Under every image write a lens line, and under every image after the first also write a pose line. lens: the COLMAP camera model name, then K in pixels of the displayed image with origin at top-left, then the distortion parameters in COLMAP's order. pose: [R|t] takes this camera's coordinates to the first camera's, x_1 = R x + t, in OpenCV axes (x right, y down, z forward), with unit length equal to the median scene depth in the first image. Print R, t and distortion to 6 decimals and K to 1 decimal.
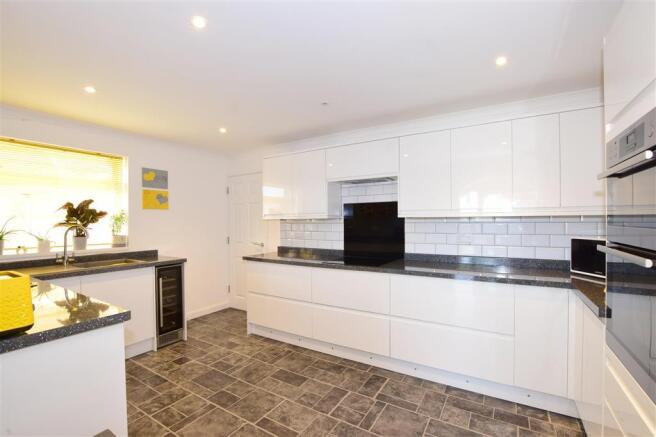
lens RADIAL K [[293.4, 0, 329.8], [0, 293.4, 220.1], [0, 0, 1]] dist [-0.004058, -0.000454]
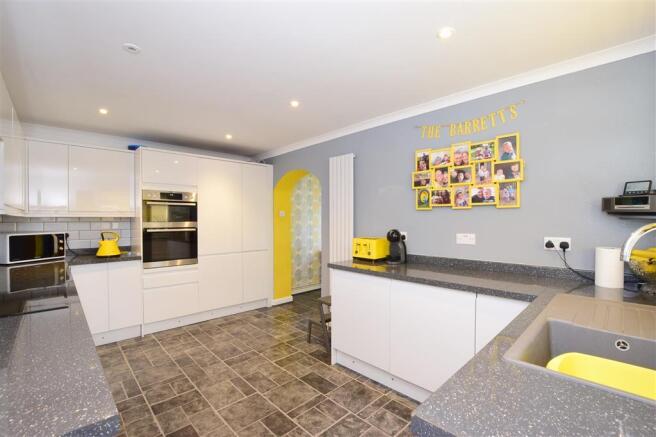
lens RADIAL K [[293.4, 0, 326.6], [0, 293.4, 219.5], [0, 0, 1]] dist [-0.004058, -0.000454]
pose [[-0.964872, 0.016601, 0.262197, -0.763051], [0.017503, 0.999846, 0.001108, 0.015303], [-0.262138, 0.005658, -0.965014, 1.860546]]
